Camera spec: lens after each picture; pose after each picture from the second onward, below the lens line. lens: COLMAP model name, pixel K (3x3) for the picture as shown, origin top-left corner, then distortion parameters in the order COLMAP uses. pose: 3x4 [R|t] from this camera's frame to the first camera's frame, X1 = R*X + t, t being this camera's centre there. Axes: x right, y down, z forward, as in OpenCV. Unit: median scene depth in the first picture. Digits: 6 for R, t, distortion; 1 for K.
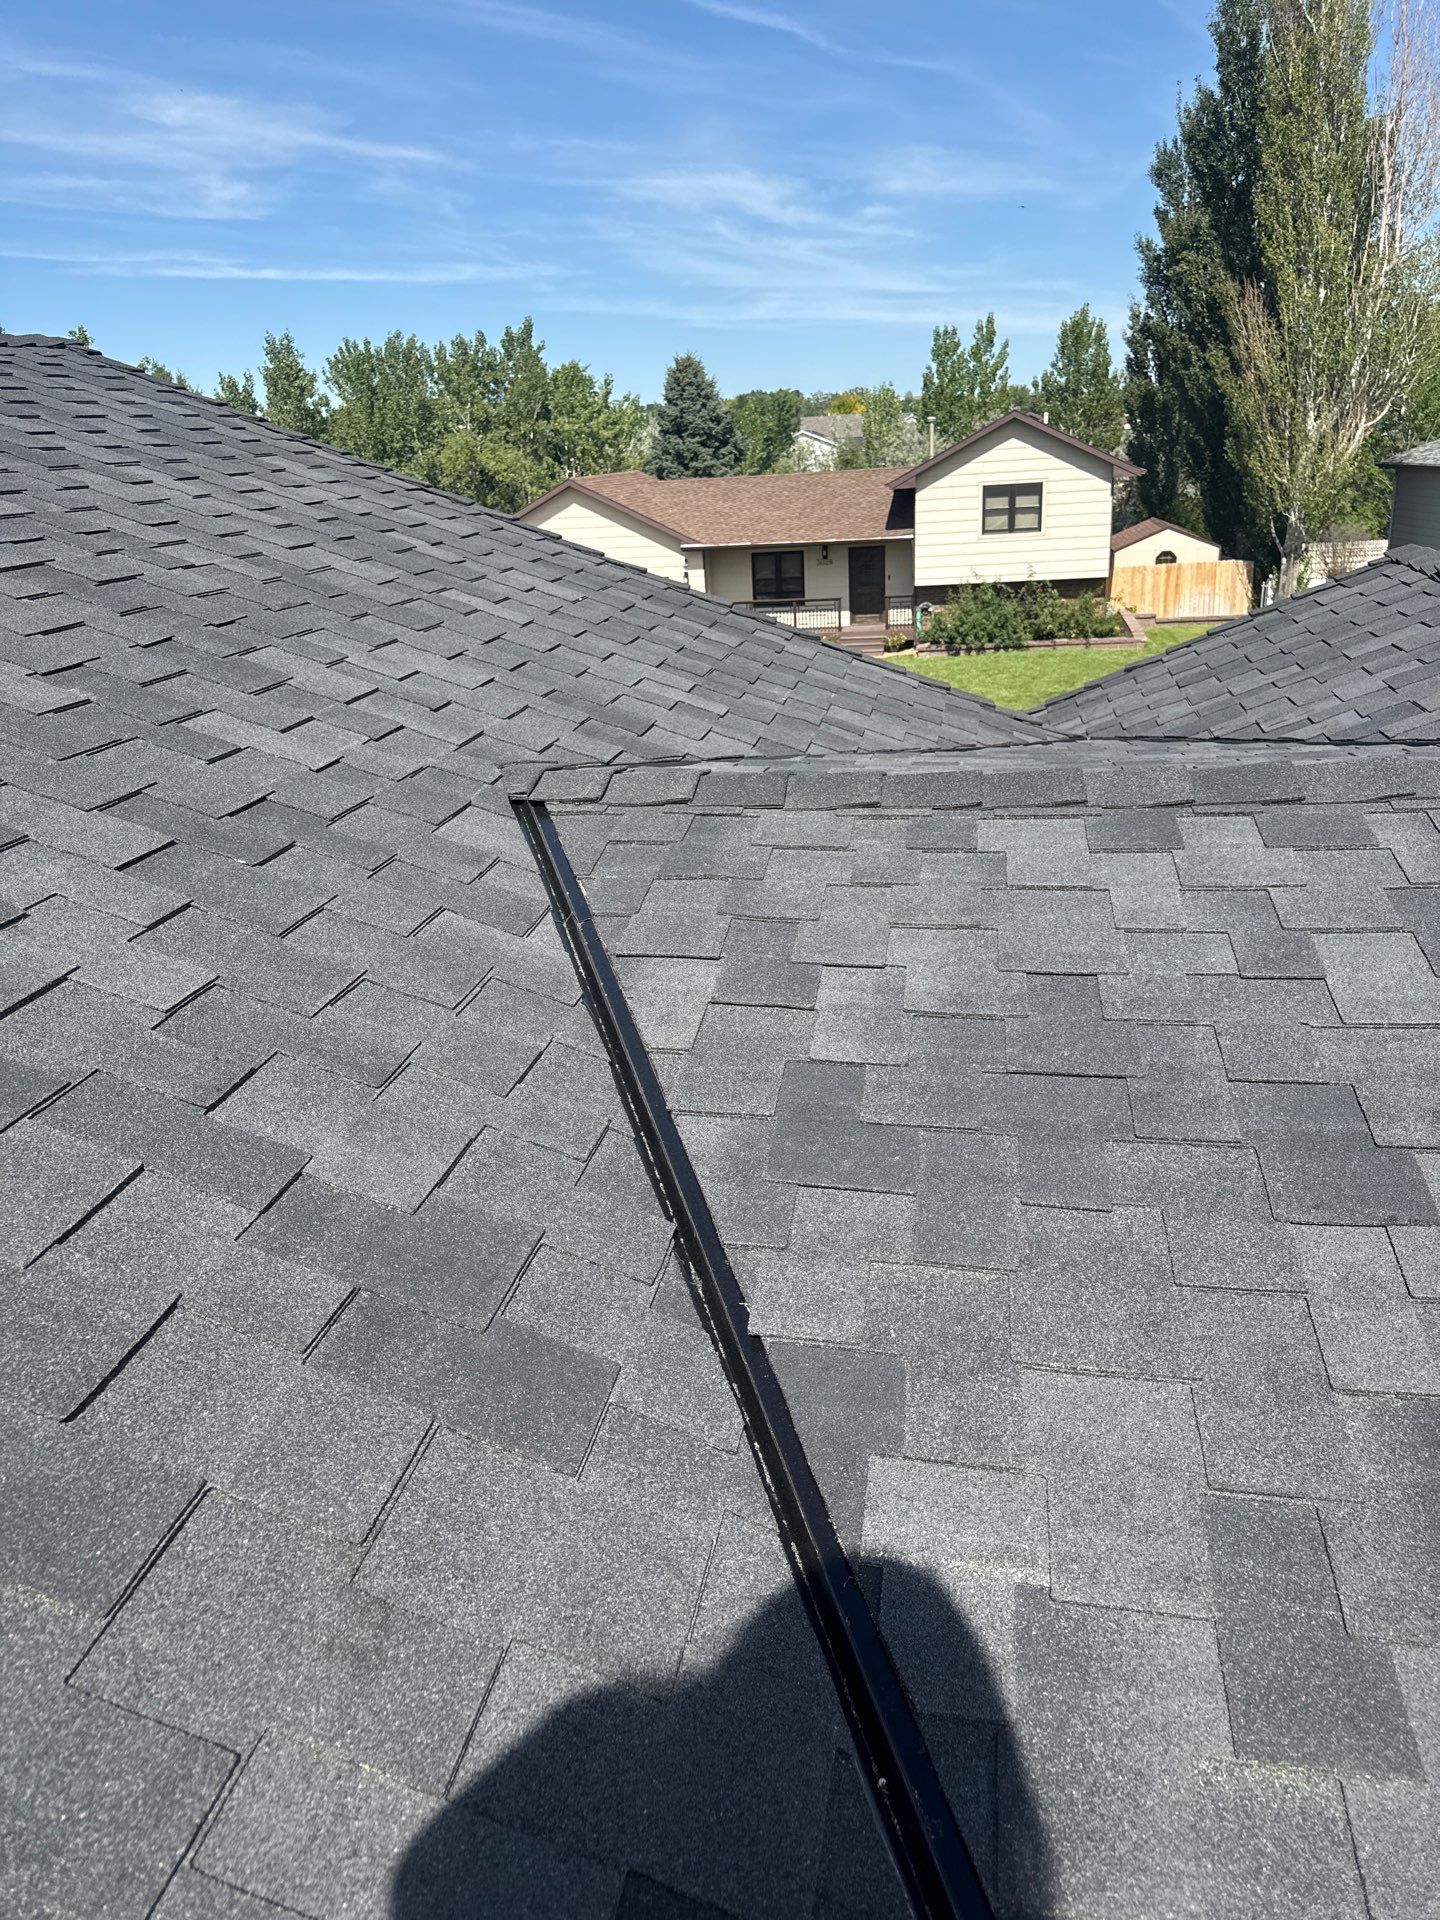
lens RADIAL K [[1342.0, 0, 729.1], [0, 1342.0, 959.8], [0, 0, 1]] dist [0.092264, -0.178162]
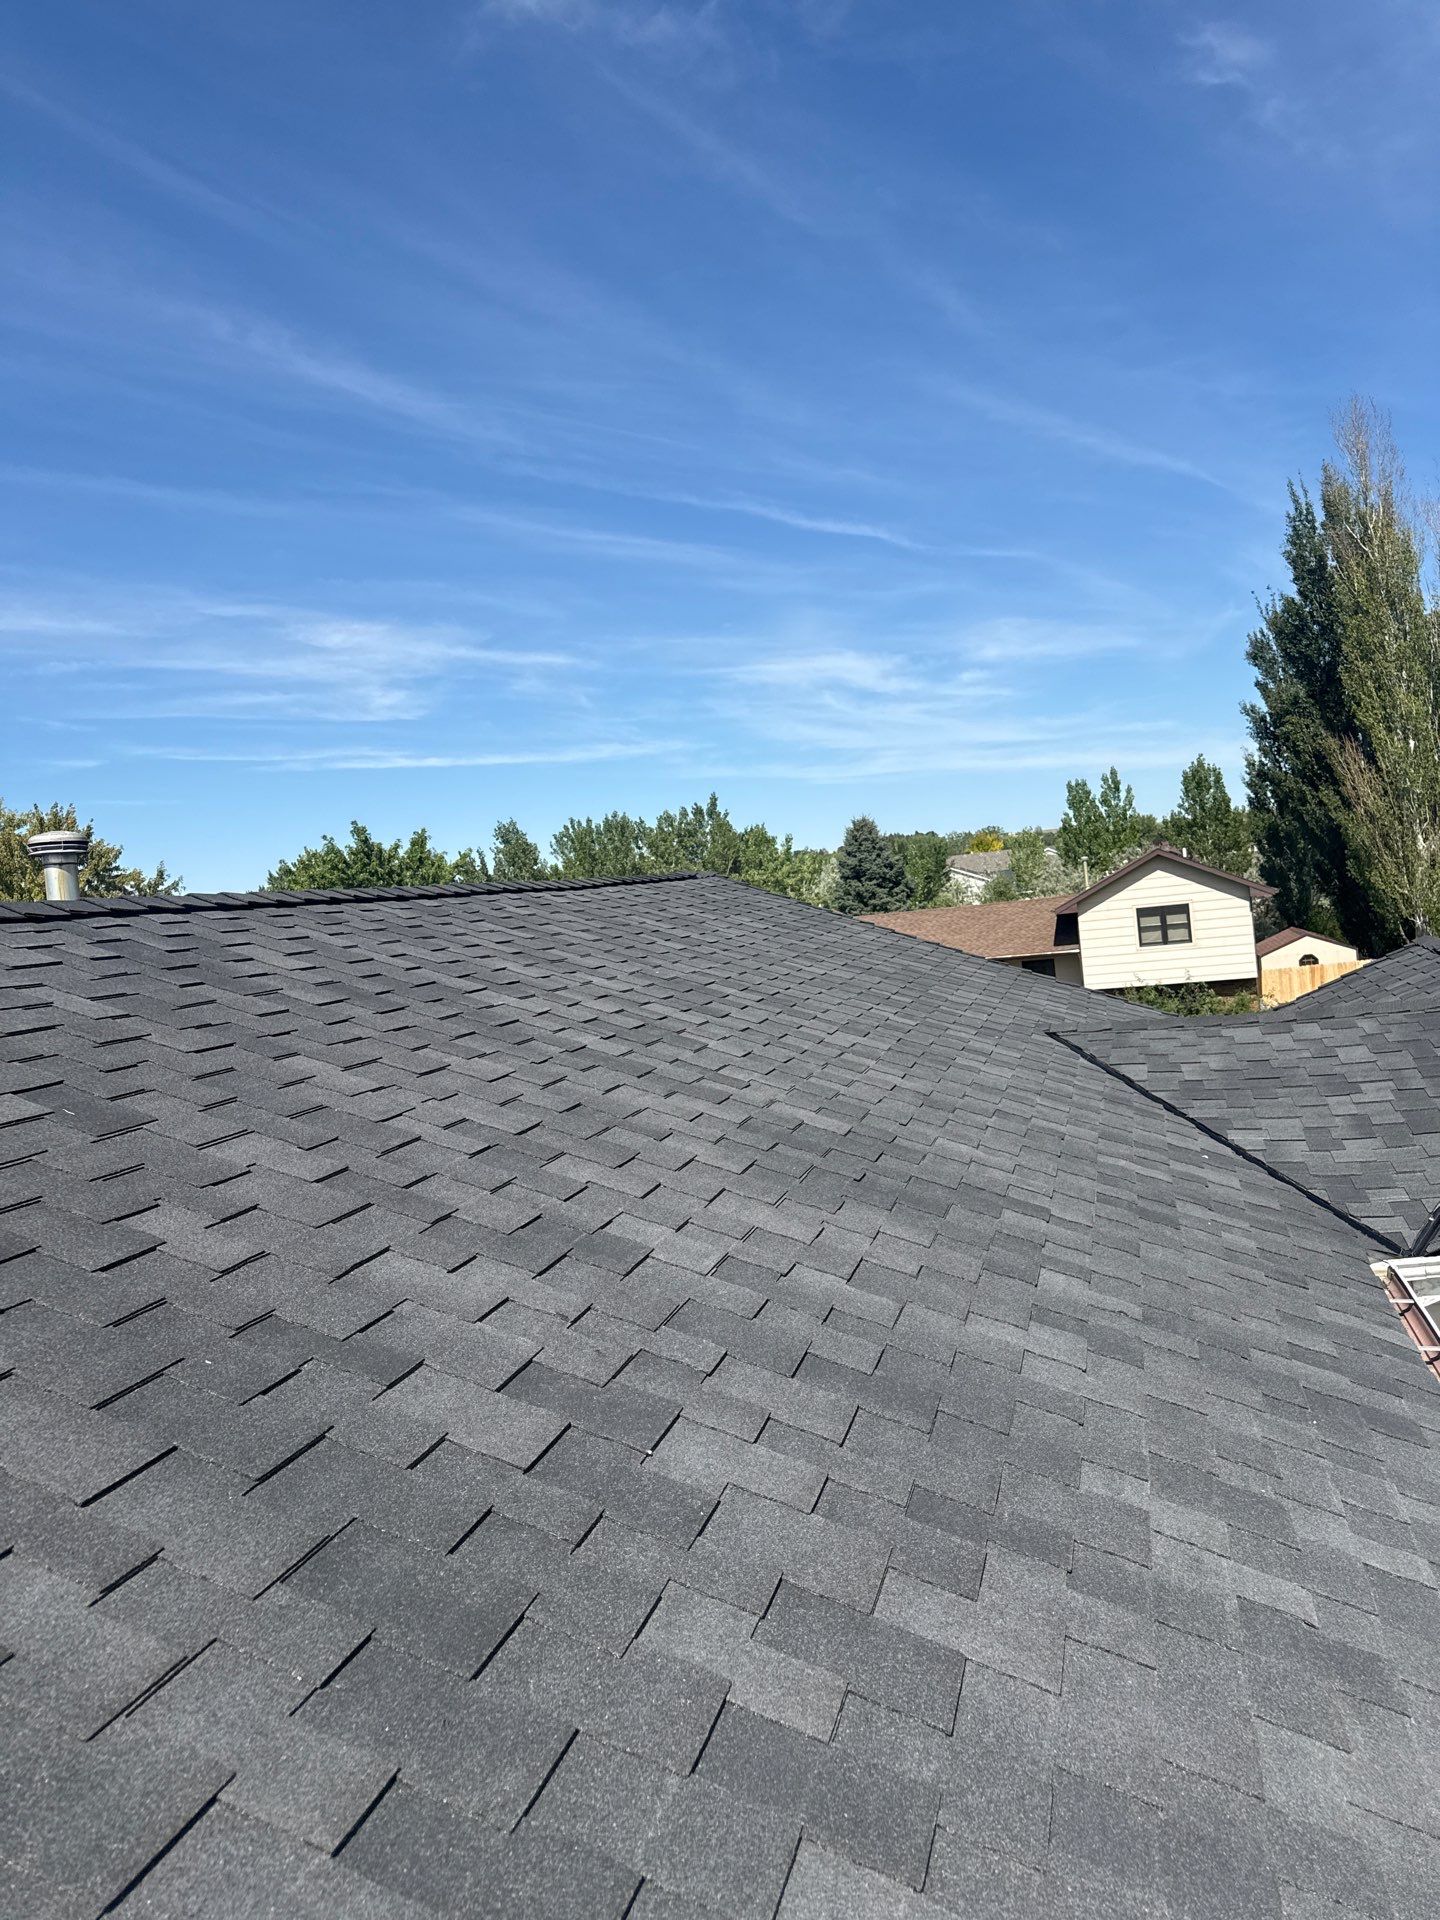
lens RADIAL K [[1353.8, 0, 716.4], [0, 1353.8, 930.8], [0, 0, 1]] dist [0.074340, -0.075767]
pose [[0.992776, -0.046688, -0.110528, -0.041287], [0.008462, 0.946140, -0.323648, 0.046232], [0.119685, 0.320375, 0.939700, -0.141252]]
